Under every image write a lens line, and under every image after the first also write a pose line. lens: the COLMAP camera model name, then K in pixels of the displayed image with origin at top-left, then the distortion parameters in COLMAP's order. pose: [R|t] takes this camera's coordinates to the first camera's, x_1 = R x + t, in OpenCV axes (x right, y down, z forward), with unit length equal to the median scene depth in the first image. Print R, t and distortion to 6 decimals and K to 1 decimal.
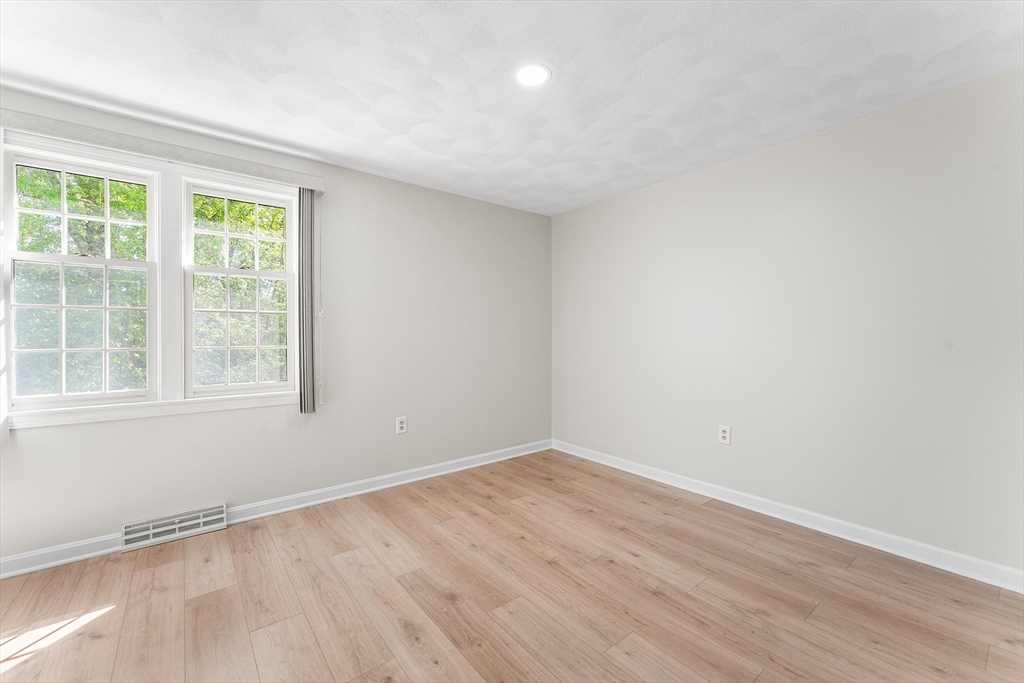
lens RADIAL K [[424.0, 0, 498.0], [0, 424.0, 337.2], [0, 0, 1]] dist [0.002221, -0.000866]
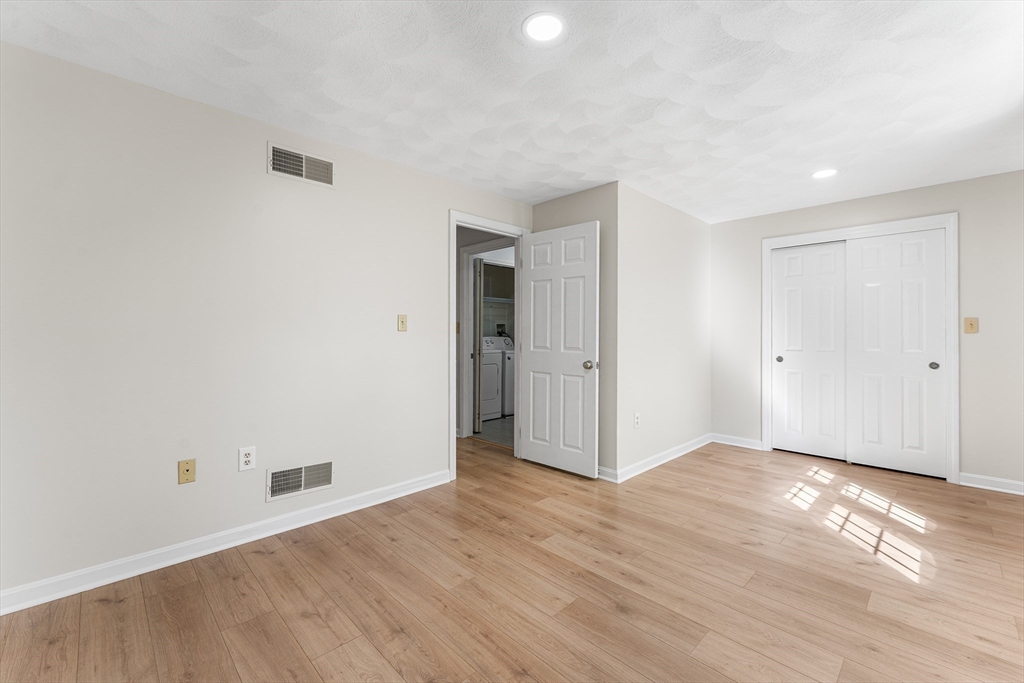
lens RADIAL K [[424.0, 0, 509.8], [0, 424.0, 332.1], [0, 0, 1]] dist [0.002221, -0.000866]
pose [[-0.990702, -0.001200, -0.136045, 0.272818], [-0.002434, 0.999957, 0.008902, -0.014304], [0.136029, 0.009151, -0.990663, 1.903150]]
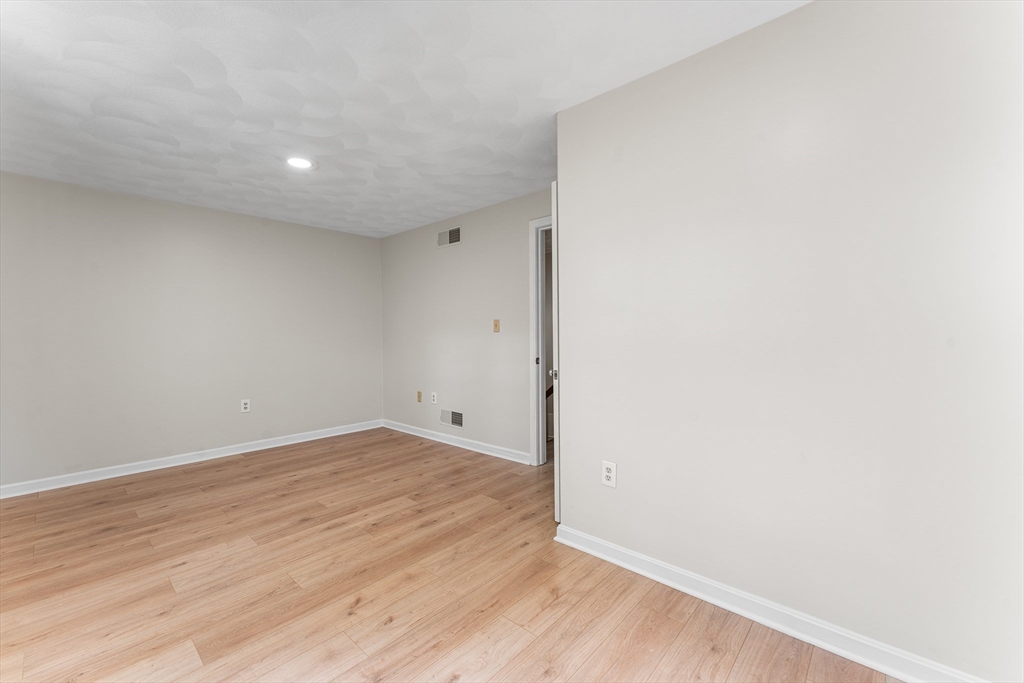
lens RADIAL K [[424.0, 0, 521.5], [0, 424.0, 345.7], [0, 0, 1]] dist [0.002221, -0.000866]
pose [[-0.200703, -0.023904, 0.979361, -1.641182], [0.025711, 0.999229, 0.029658, 0.004133], [-0.979315, 0.031133, -0.199933, 0.554523]]
